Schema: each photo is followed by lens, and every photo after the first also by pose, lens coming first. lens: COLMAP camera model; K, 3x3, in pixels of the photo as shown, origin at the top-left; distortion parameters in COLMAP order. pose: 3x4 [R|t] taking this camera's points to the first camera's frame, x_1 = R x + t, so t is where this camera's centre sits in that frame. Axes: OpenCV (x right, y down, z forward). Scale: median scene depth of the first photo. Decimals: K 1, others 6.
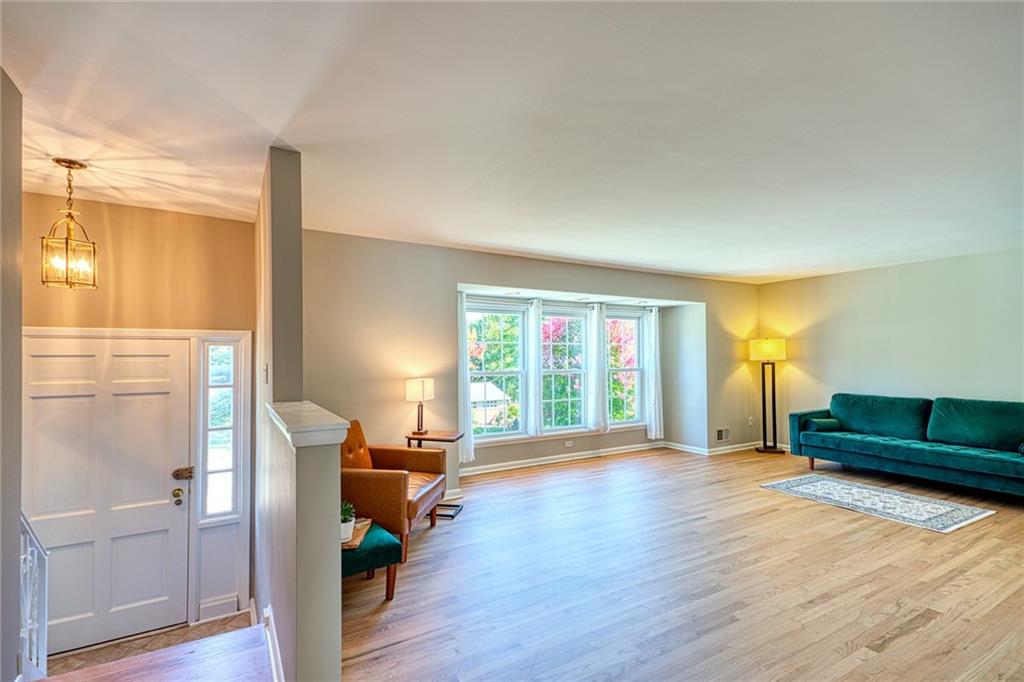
lens RADIAL K [[473.2, 0, 510.4], [0, 473.2, 346.7], [0, 0, 1]] dist [-0.000286, 0.000138]
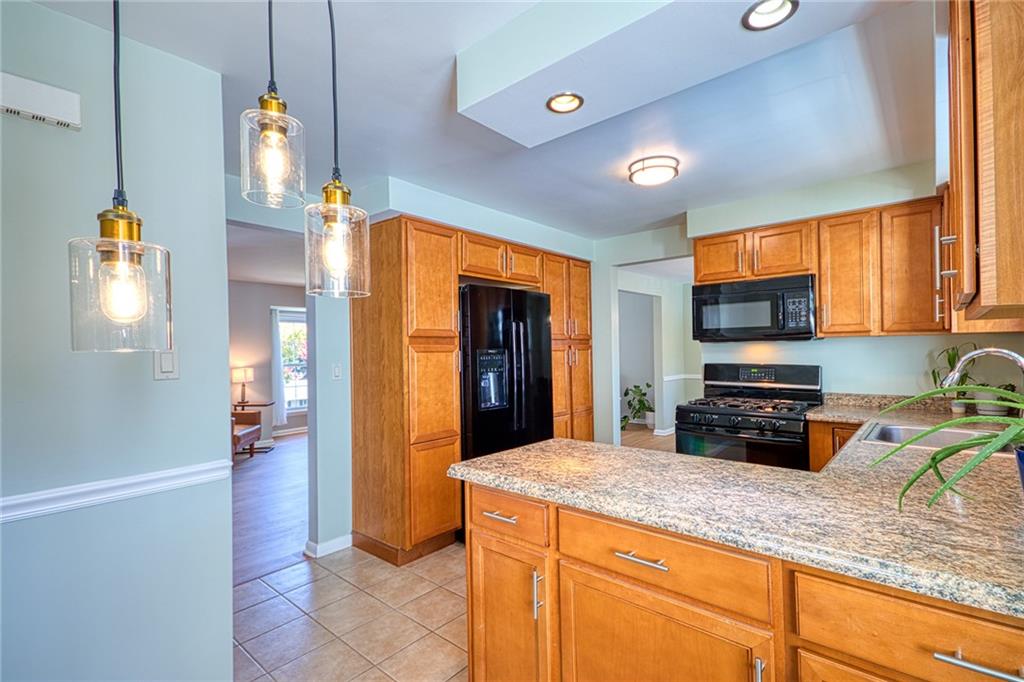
lens RADIAL K [[473.2, 0, 510.0], [0, 473.2, 343.7], [0, 0, 1]] dist [-0.000286, 0.000138]
pose [[0.952889, -0.004271, 0.303290, 0.184429], [0.000846, 0.999934, 0.011421, -0.032123], [-0.303319, -0.010626, 0.952830, -0.795788]]
